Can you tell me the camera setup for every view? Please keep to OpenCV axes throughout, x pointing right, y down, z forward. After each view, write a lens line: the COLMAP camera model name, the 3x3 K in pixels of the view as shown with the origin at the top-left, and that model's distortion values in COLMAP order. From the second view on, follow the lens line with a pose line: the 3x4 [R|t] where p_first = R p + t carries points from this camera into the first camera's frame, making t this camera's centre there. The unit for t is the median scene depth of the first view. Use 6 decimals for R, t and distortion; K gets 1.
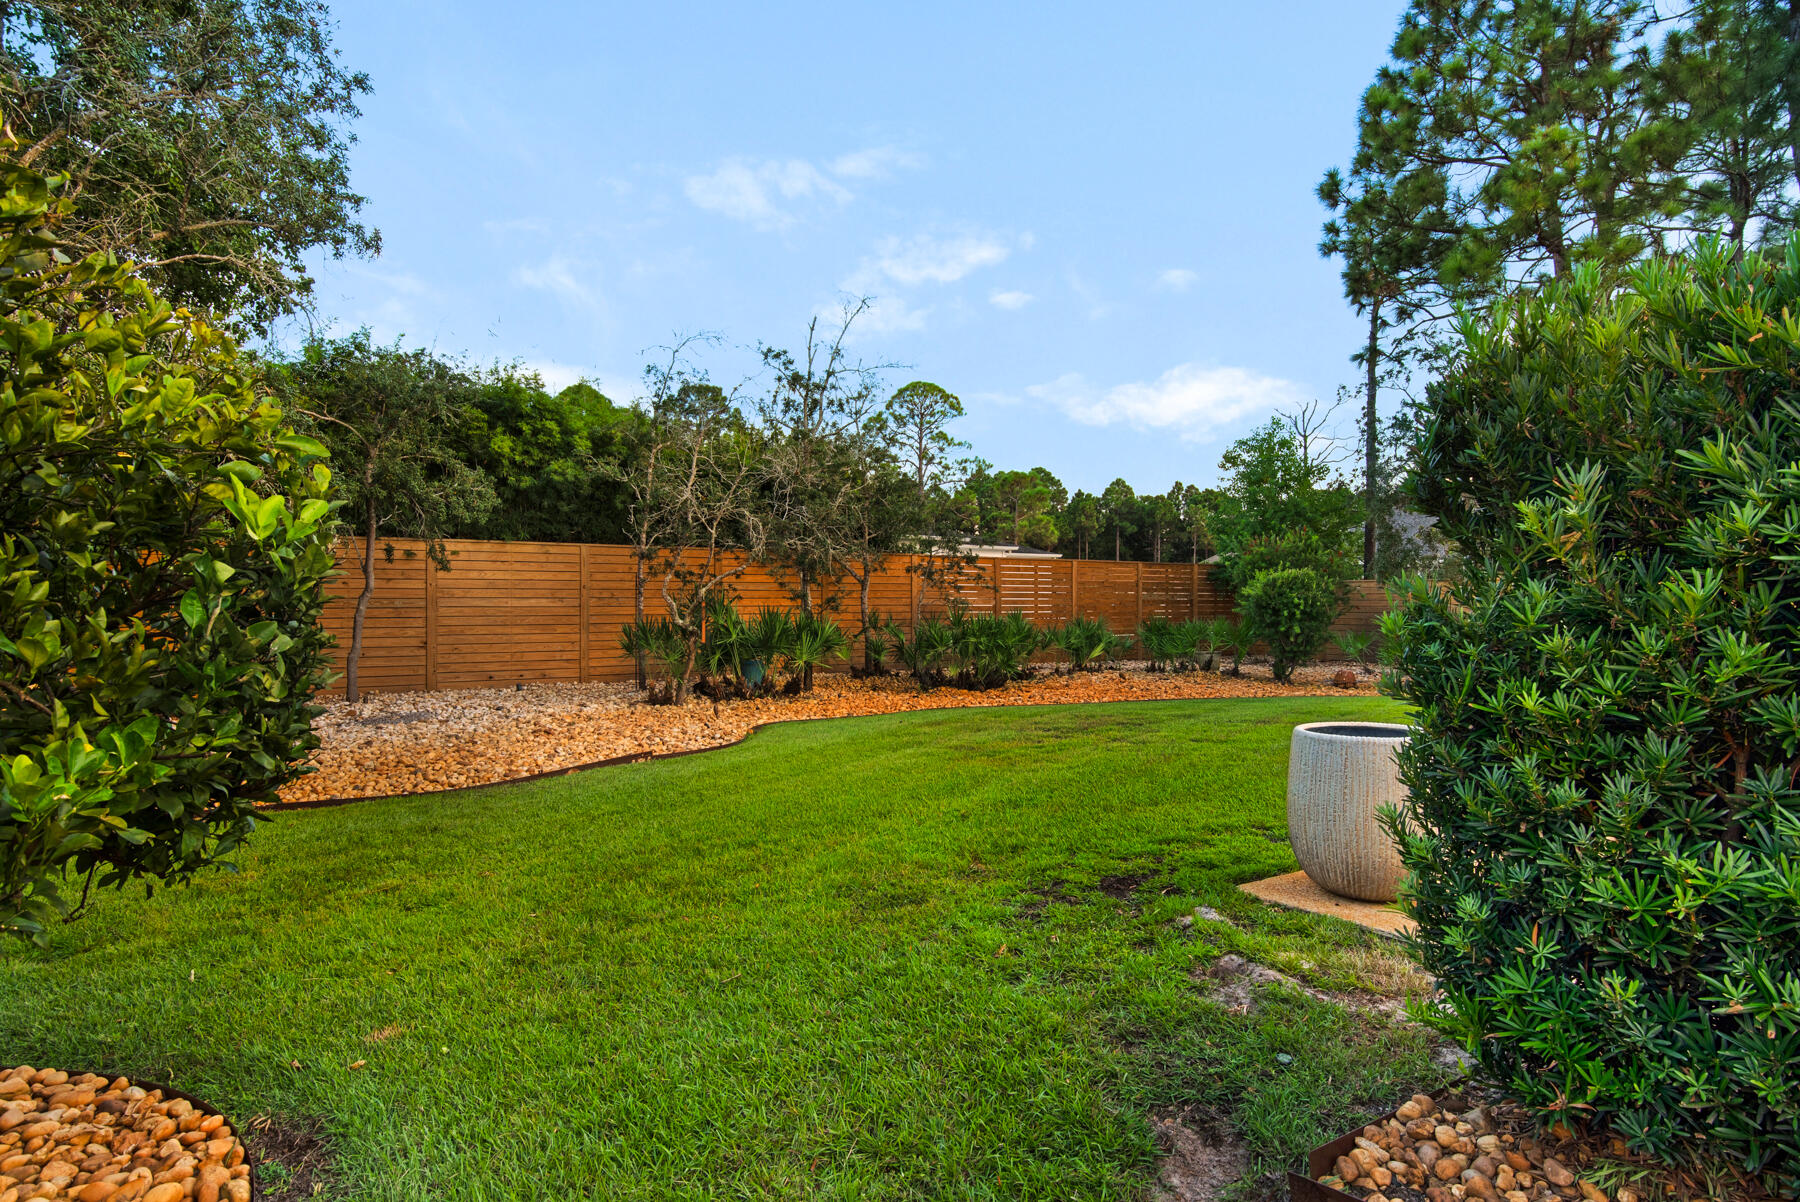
lens RADIAL K [[974.1, 0, 872.8], [0, 974.1, 588.3], [0, 0, 1]] dist [0.024067, -0.001046]
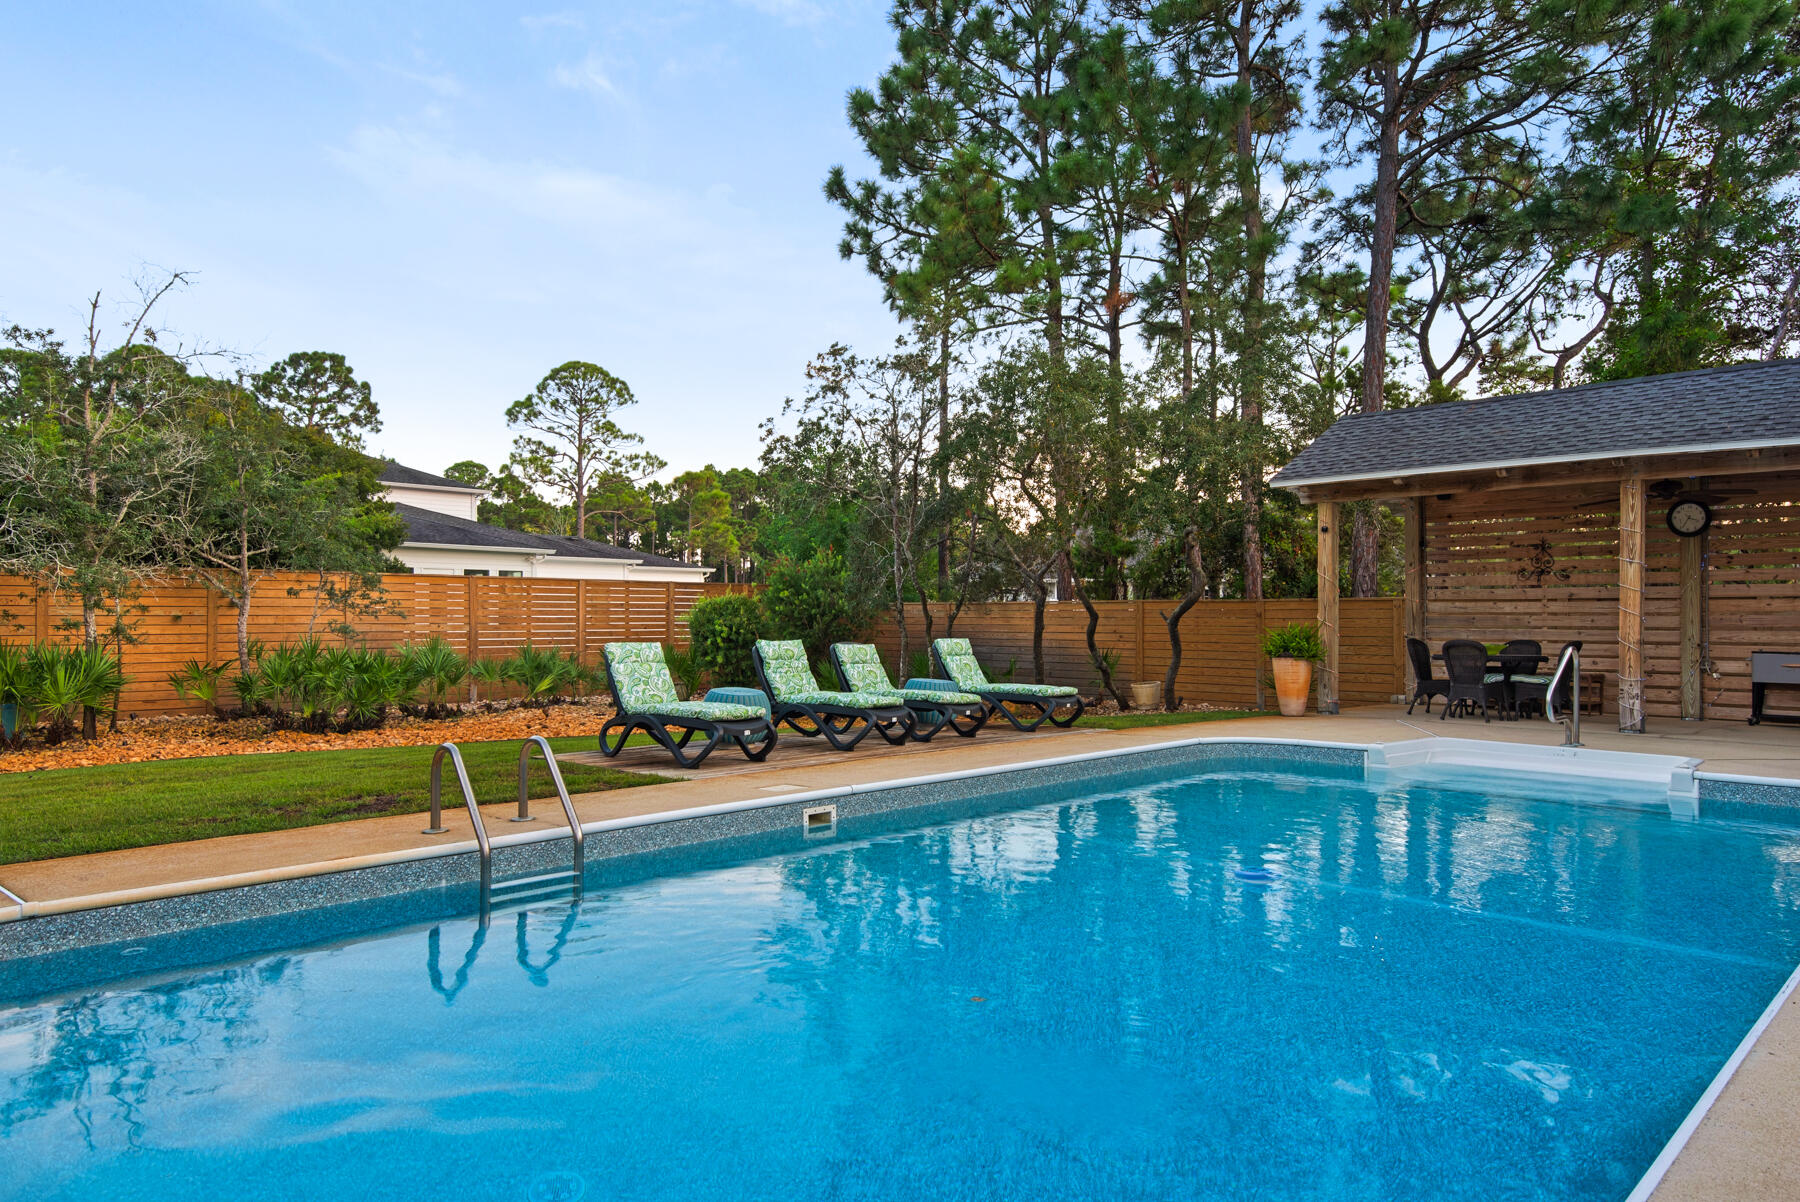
lens RADIAL K [[1153.1, 0, 896.1], [0, 1153.1, 594.1], [0, 0, 1]] dist [0.001584, -0.008935]
pose [[0.978350, 0.005525, 0.206882, 0.265126], [-0.004035, 0.999963, -0.007625, -0.008624], [-0.206916, 0.006625, 0.978336, -0.079416]]
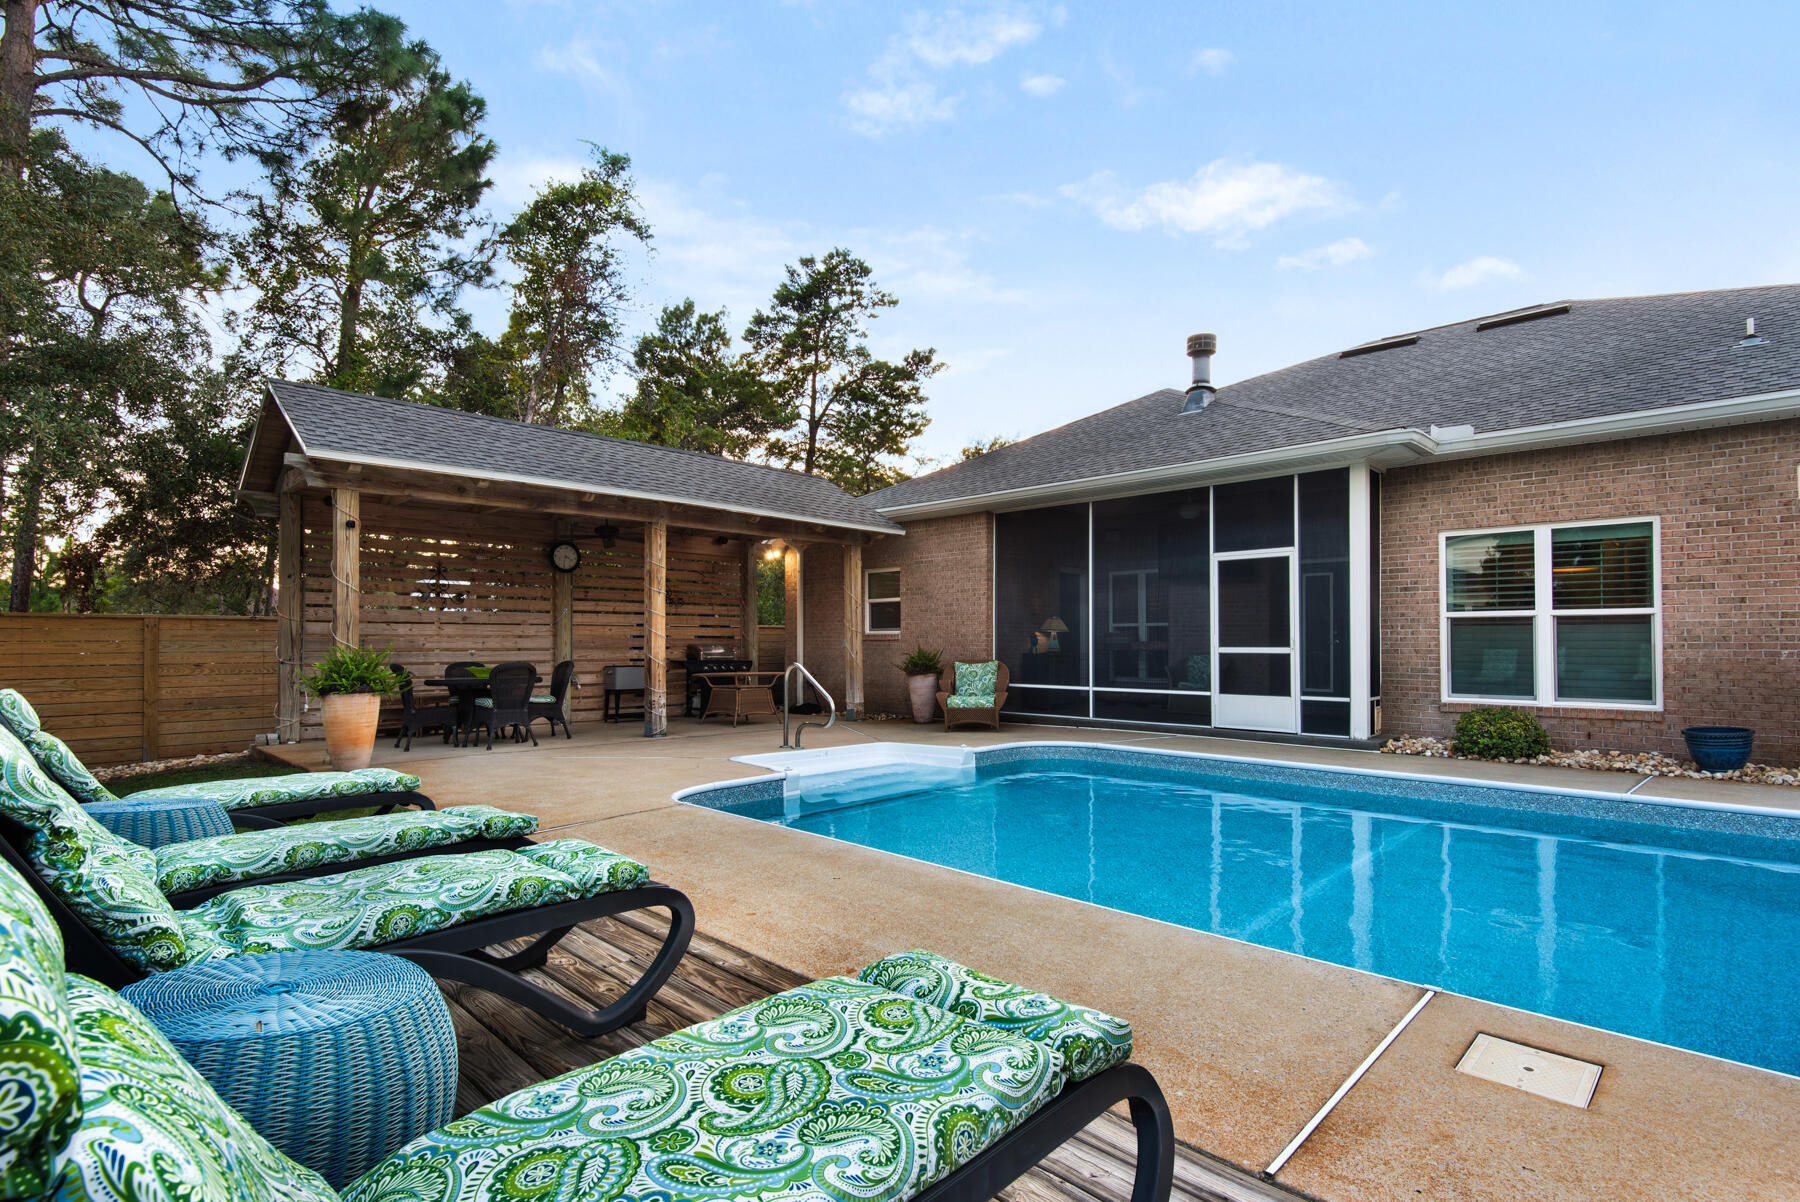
lens RADIAL K [[880.3, 0, 894.6], [0, 880.3, 635.8], [0, 0, 1]] dist [0.016660, -0.009322]
pose [[-0.199863, 0.008305, 0.979789, 0.209618], [-0.010393, 0.999890, -0.010595, -0.001200], [-0.979769, -0.012301, -0.199755, 0.351269]]
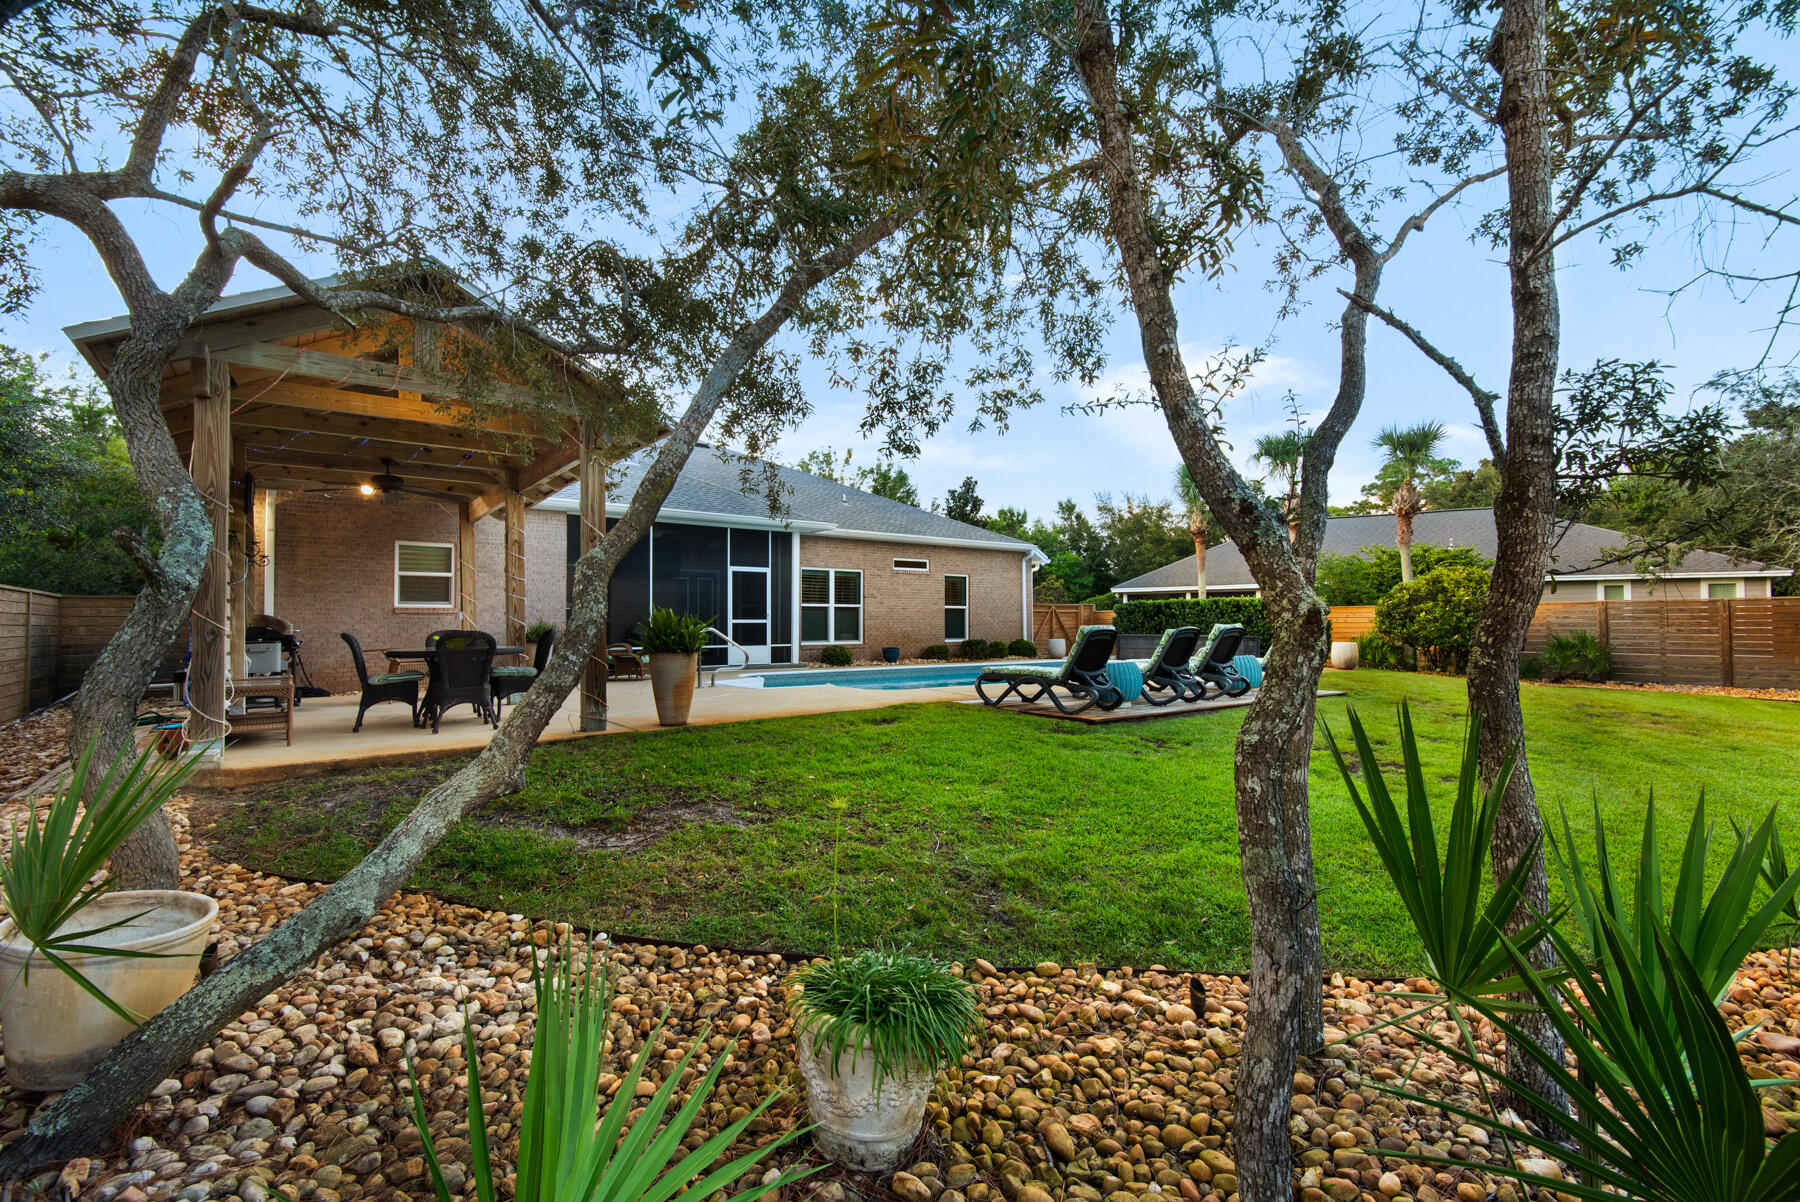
lens RADIAL K [[838.6, 0, 909.7], [0, 838.6, 603.7], [0, 0, 1]] dist [0.013463, -0.005850]
pose [[-0.996688, 0.002113, -0.081288, 0.537922], [0.005281, 0.999234, -0.038771, 0.014959], [0.081143, -0.039072, -0.995936, 0.903003]]
